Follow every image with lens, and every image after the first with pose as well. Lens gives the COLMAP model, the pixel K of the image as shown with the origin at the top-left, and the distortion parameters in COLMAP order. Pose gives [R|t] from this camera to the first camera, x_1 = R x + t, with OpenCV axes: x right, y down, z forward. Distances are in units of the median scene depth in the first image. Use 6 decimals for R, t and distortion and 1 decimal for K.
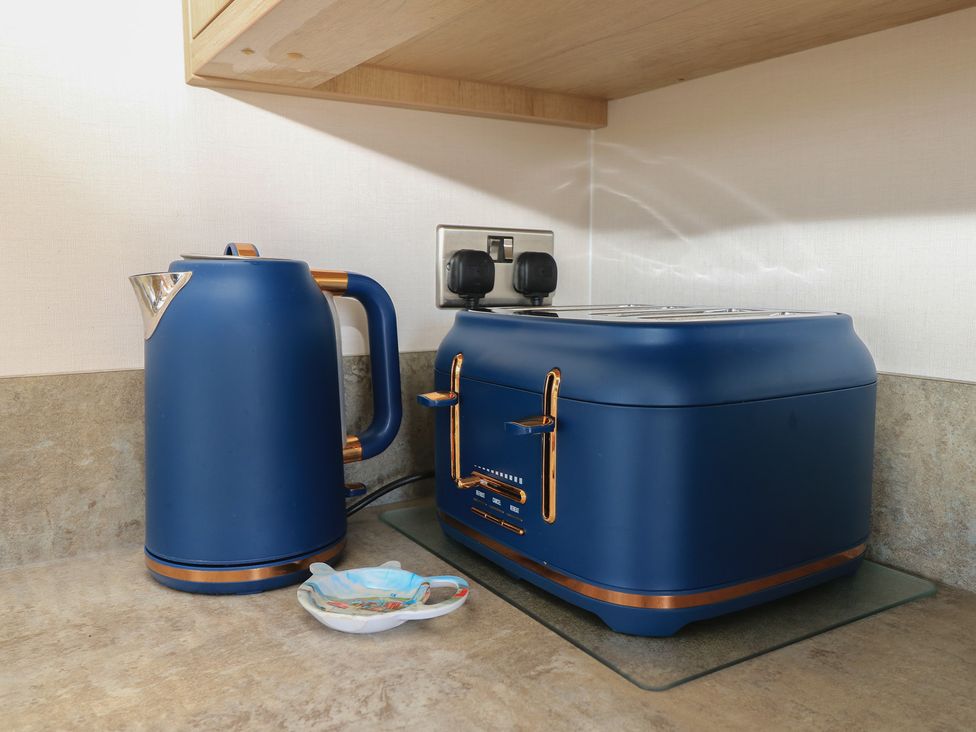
lens RADIAL K [[835.2, 0, 488.0], [0, 835.2, 366.0], [0, 0, 1]] dist [-0.001236, -0.002455]
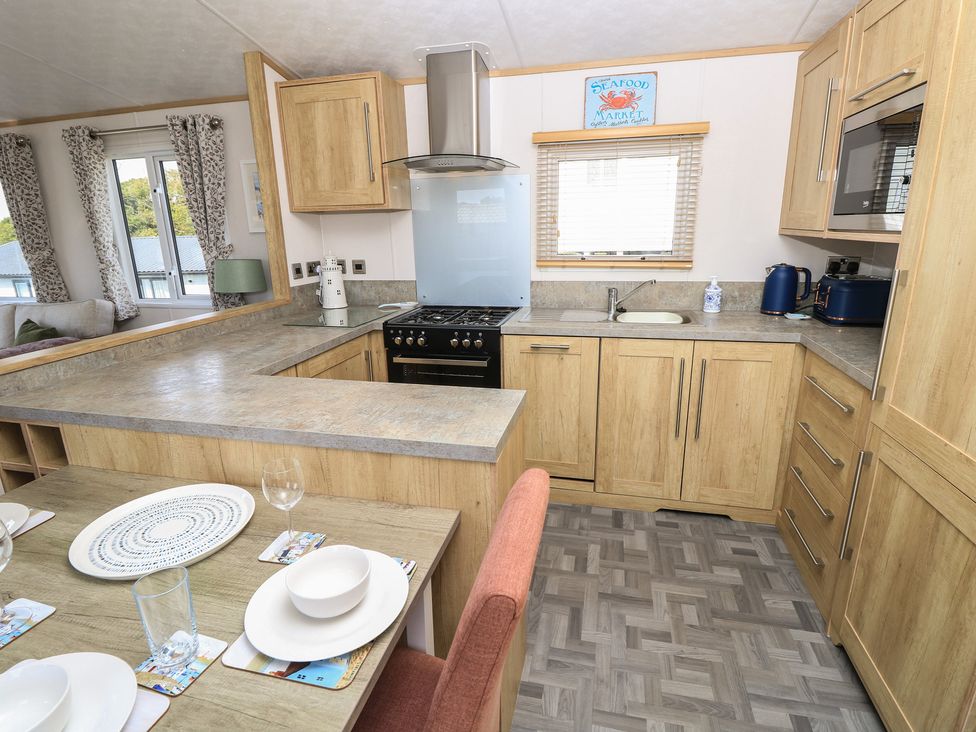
lens RADIAL K [[506.2, 0, 488.0], [0, 506.2, 366.0], [0, 0, 1]] dist [-0.002203, -0.012700]
pose [[0.690141, 0.183444, -0.700038, 1.007119], [-0.062736, 0.978862, 0.194661, 0.016721], [0.720950, -0.090426, 0.687062, -3.414651]]
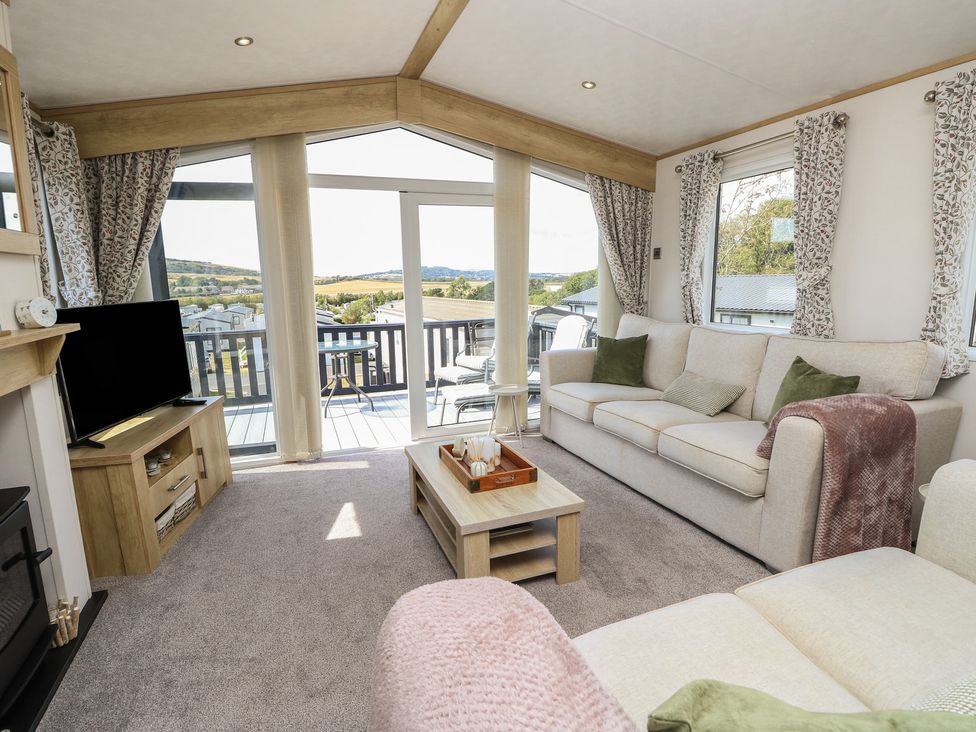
lens RADIAL K [[515.6, 0, 490.1], [0, 515.6, 366.3], [0, 0, 1]] dist [-0.000121, -0.012561]
pose [[-0.196967, 0.171214, -0.965344, -1.762686], [-0.090271, 0.977283, 0.191750, 0.386882], [0.976245, 0.124911, -0.177037, -4.877817]]
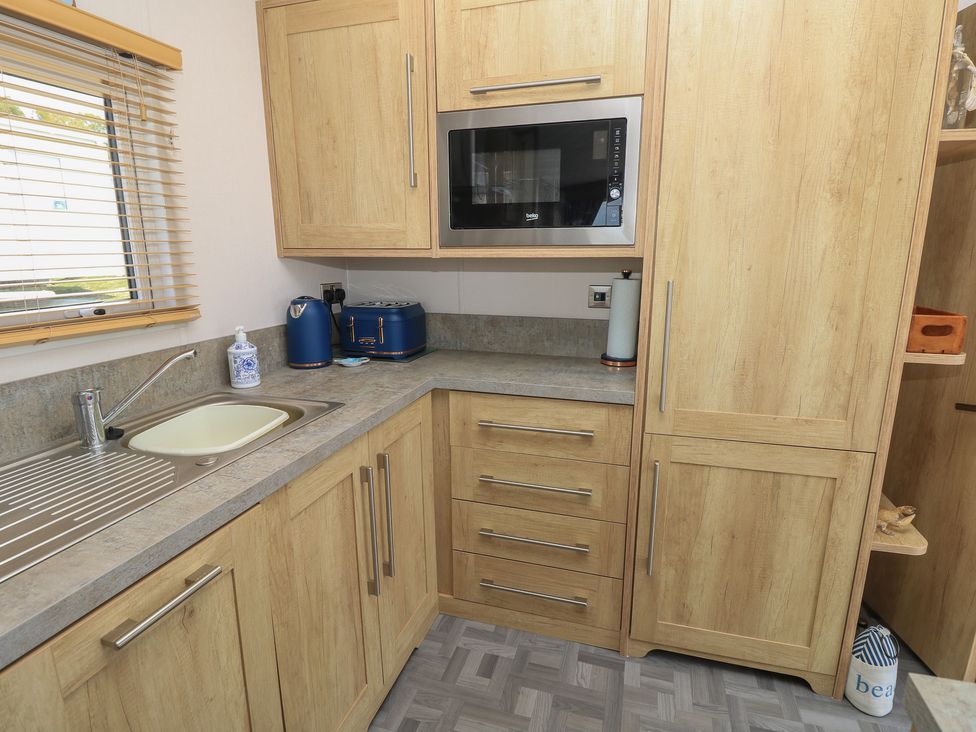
lens RADIAL K [[515.6, 0, 490.1], [0, 515.6, 366.3], [0, 0, 1]] dist [-0.000121, -0.012561]
pose [[0.761912, -0.143585, 0.631565, -1.384088], [0.074568, 0.988079, 0.134680, -0.069331], [-0.643374, -0.055520, 0.763536, -1.881529]]
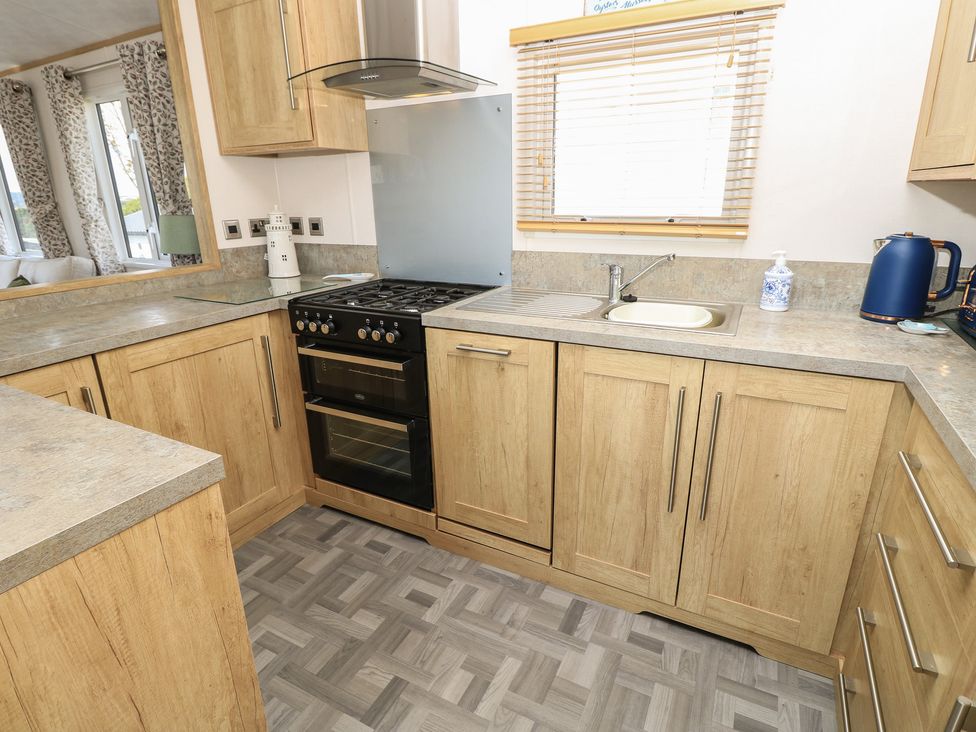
lens RADIAL K [[518.8, 0, 488.5], [0, 518.8, 365.1], [0, 0, 1]] dist [-0.001373, -0.013273]
pose [[0.496841, 0.266981, -0.825754, 0.813875], [-0.083617, 0.961804, 0.260657, -0.017576], [0.863804, -0.060458, 0.500188, -1.780312]]
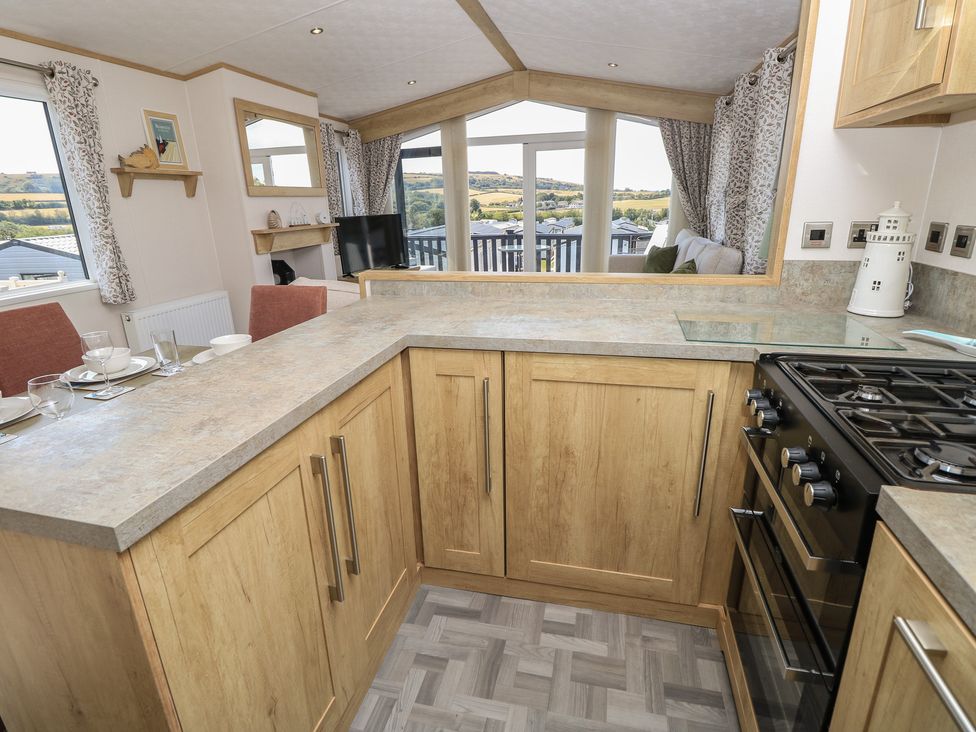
lens RADIAL K [[506.2, 0, 488.0], [0, 506.2, 366.0], [0, 0, 1]] dist [-0.002203, -0.012700]
pose [[-0.722619, 0.235590, -0.649860, -0.421024], [-0.048642, 0.920468, 0.387780, -0.133510], [0.689533, 0.311828, -0.653688, -0.695334]]
